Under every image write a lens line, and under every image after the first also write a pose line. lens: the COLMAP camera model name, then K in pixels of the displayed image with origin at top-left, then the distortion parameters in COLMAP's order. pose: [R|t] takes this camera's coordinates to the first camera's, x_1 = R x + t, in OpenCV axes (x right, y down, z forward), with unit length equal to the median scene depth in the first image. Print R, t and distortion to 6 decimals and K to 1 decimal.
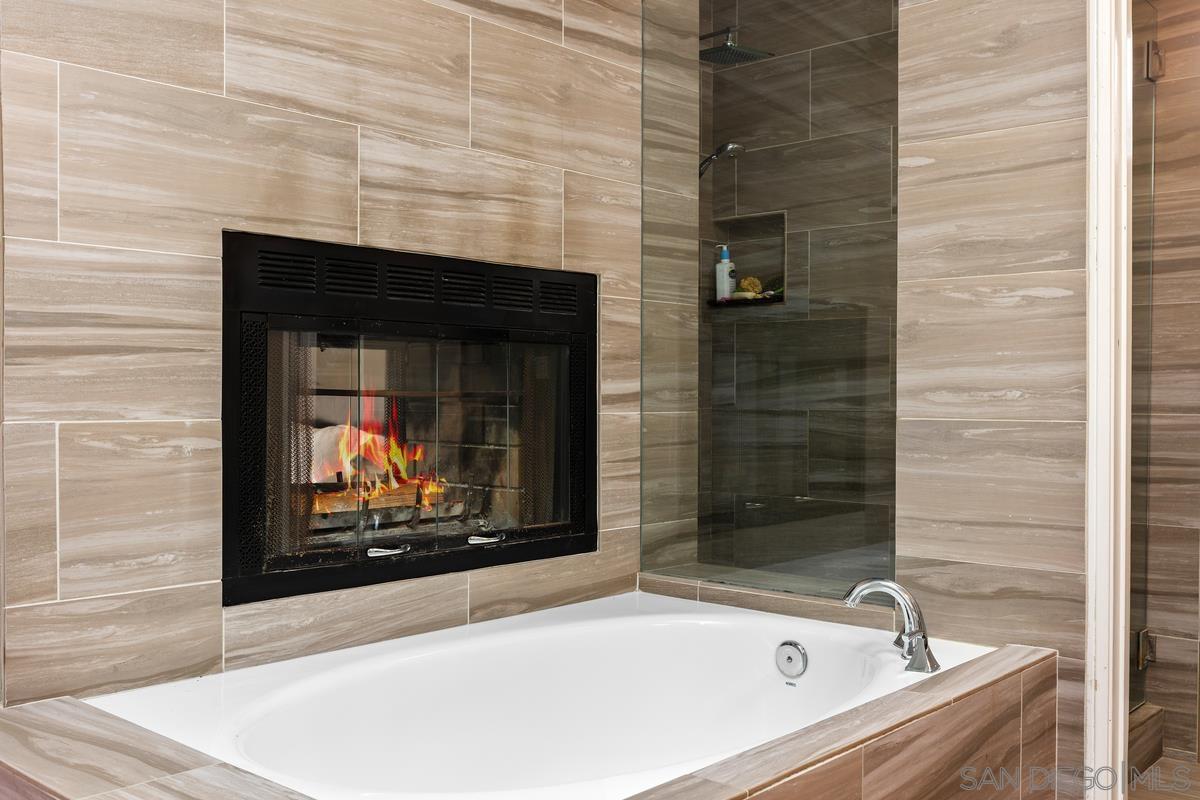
lens RADIAL K [[1127.5, 0, 608.2], [0, 1127.5, 407.0], [0, 0, 1]] dist [-0.004770, 0.000000]
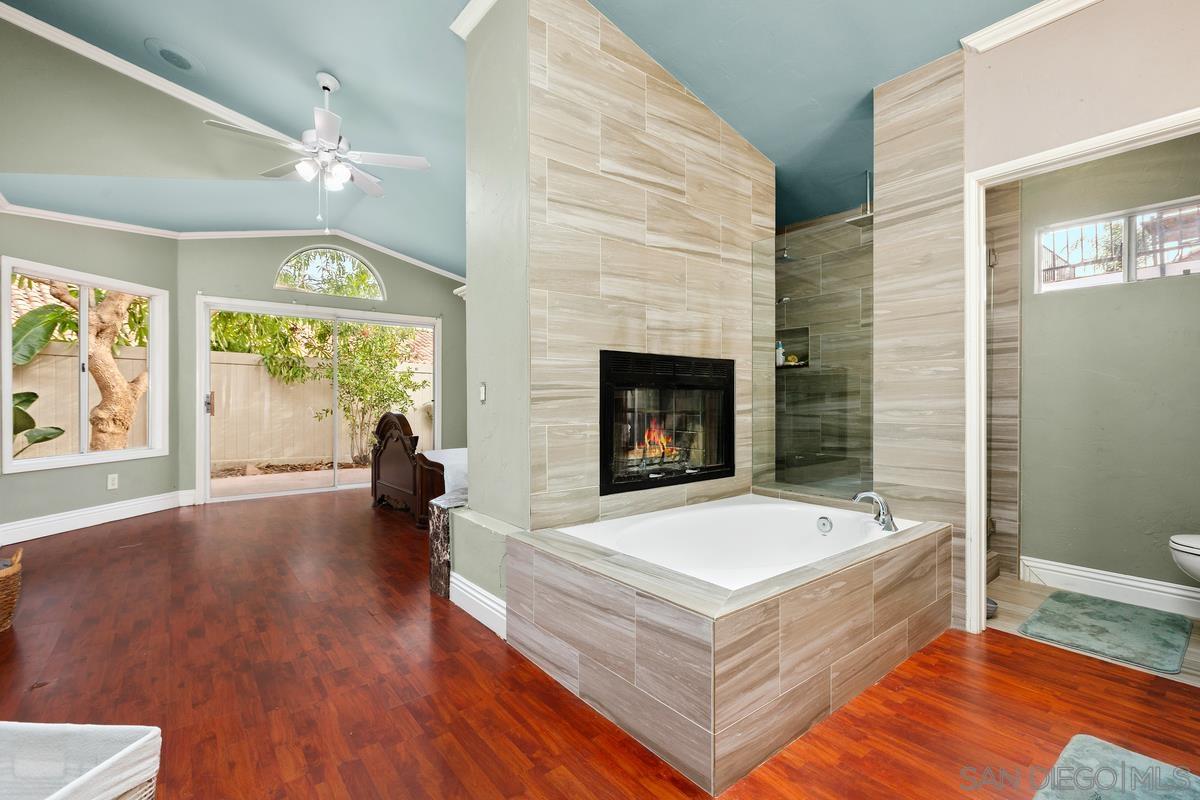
lens RADIAL K [[530.6, 0, 607.0], [0, 530.6, 400.9], [0, 0, 1]] dist [0.001921, -0.000158]
pose [[0.987033, -0.003550, -0.160479, -0.123292], [0.002213, 0.999961, -0.008514, -0.028425], [0.160503, 0.008048, 0.987003, -0.188066]]
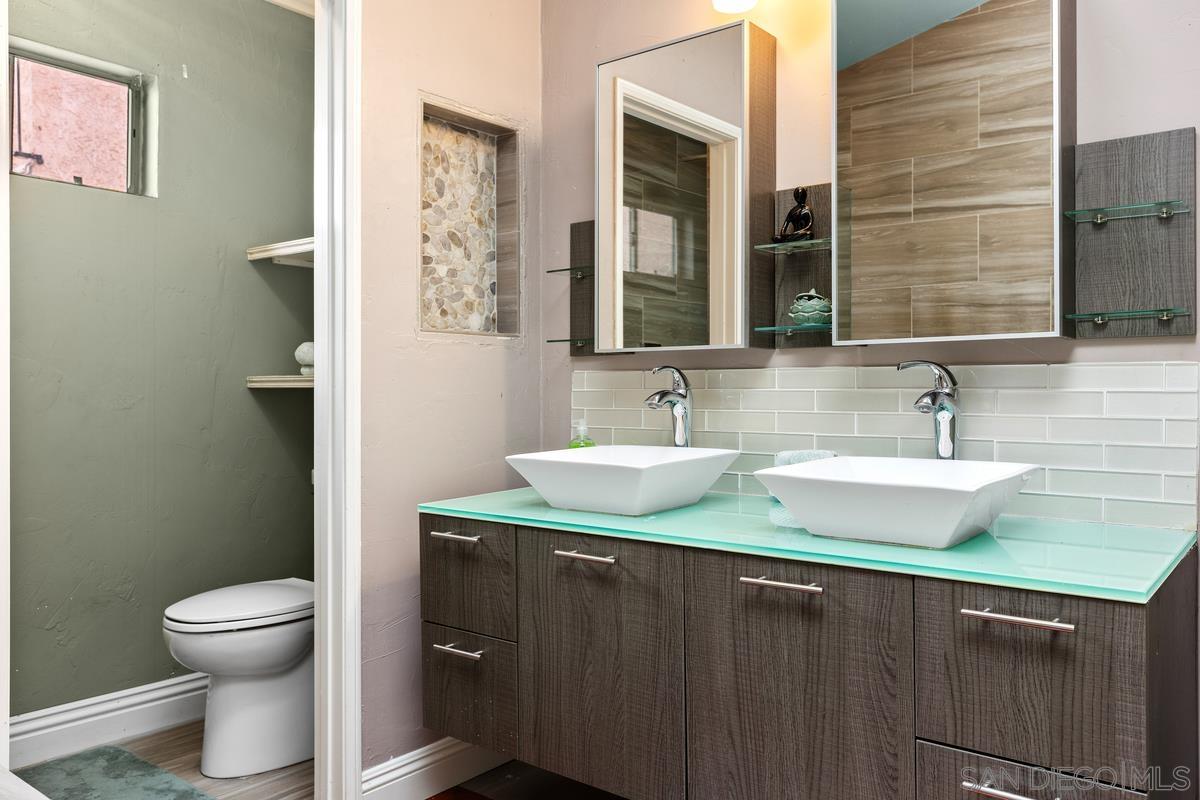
lens RADIAL K [[920.1, 0, 597.9], [0, 920.1, 396.8], [0, 0, 1]] dist [0.006591, -0.005049]
pose [[-0.057465, -0.005006, 0.998335, -0.321845], [0.006472, 0.999965, 0.005387, -0.032164], [-0.998327, 0.006770, -0.057430, 0.553806]]
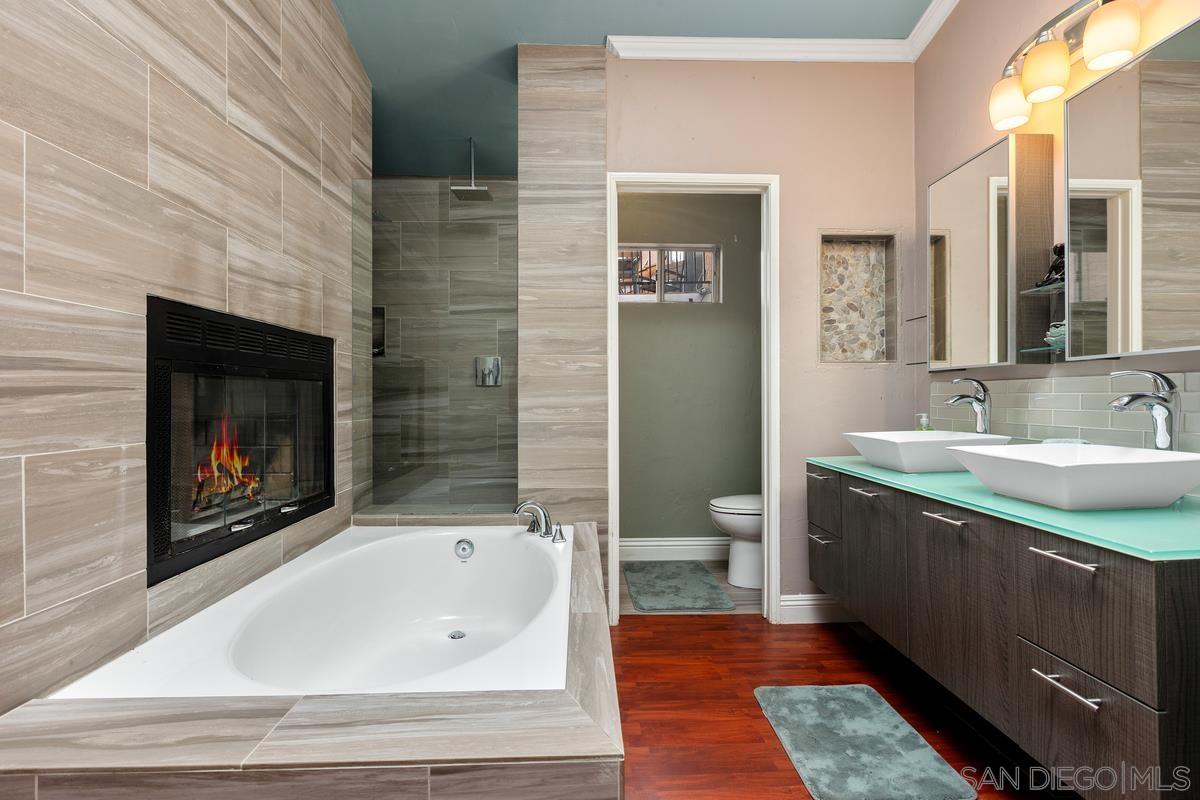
lens RADIAL K [[564.4, 0, 596.2], [0, 564.4, 400.4], [0, 0, 1]] dist [-0.001534, -0.001650]
pose [[0.721491, -0.006820, 0.692390, -0.393879], [0.009542, 0.999954, -0.000093, -0.030100], [-0.692358, 0.006674, 0.721524, 0.177087]]
